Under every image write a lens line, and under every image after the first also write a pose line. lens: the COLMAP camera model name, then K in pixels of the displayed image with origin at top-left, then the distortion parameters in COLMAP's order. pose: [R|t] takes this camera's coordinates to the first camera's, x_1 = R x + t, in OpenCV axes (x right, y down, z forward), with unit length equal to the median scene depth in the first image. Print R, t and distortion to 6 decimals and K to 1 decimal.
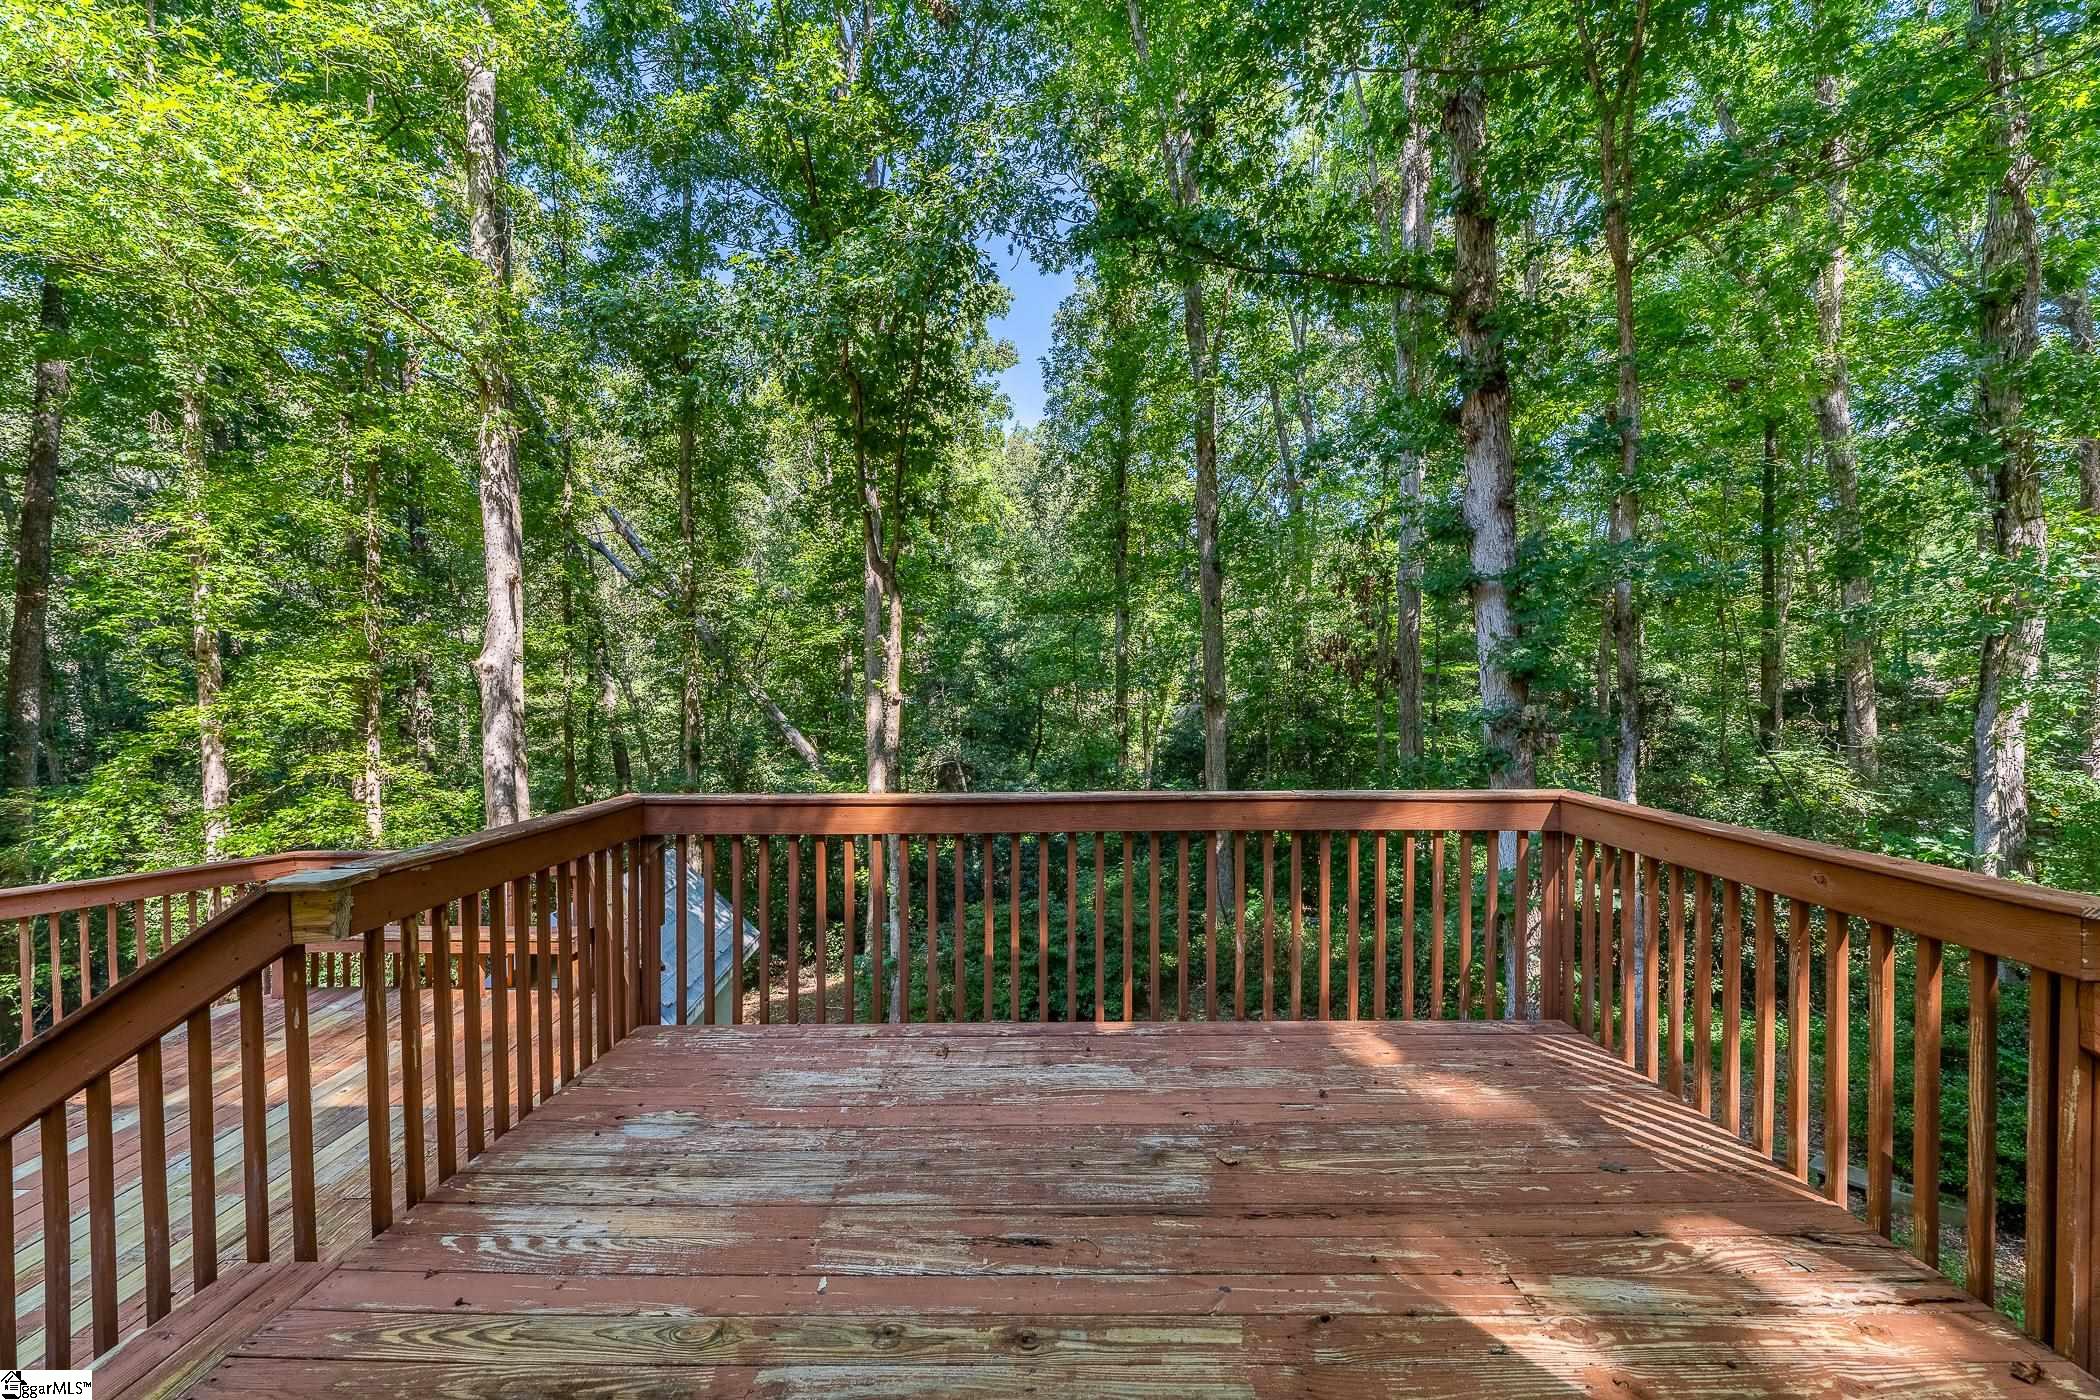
lens RADIAL K [[844.8, 0, 1050.0], [0, 844.8, 700.0], [0, 0, 1]] dist [0.000119, -0.000242]
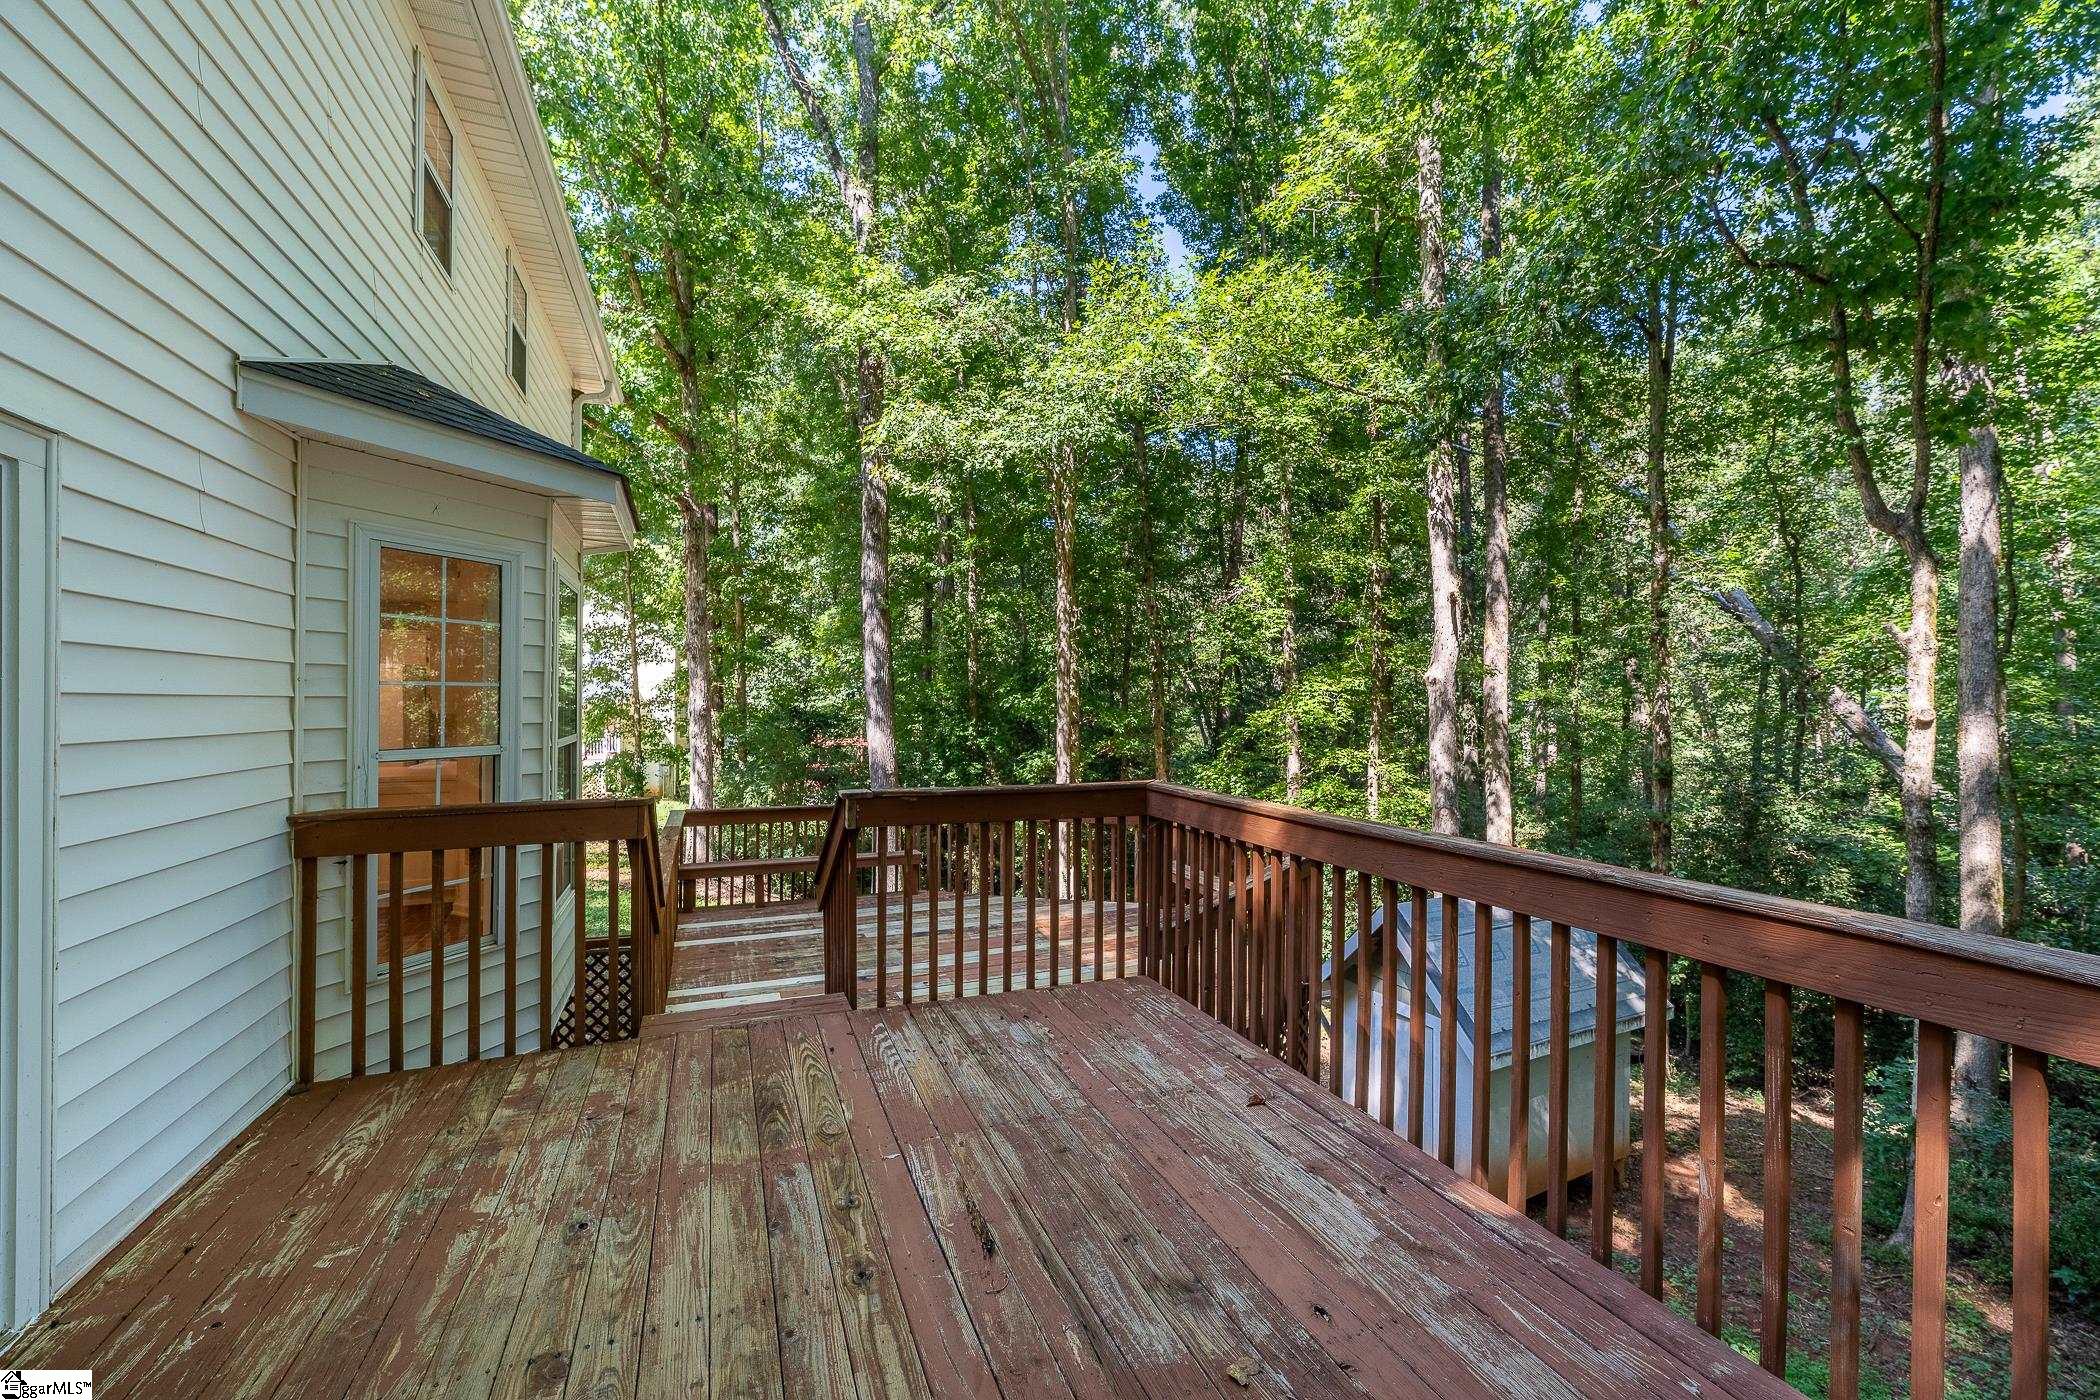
lens RADIAL K [[854.3, 0, 1050.0], [0, 854.3, 700.0], [0, 0, 1]] dist [0.001594, 0.000106]
pose [[0.355984, 0.007422, -0.934462, 0.195003], [-0.024287, 0.999704, -0.001312, 0.000918], [0.934176, 0.023162, 0.356059, 0.145420]]
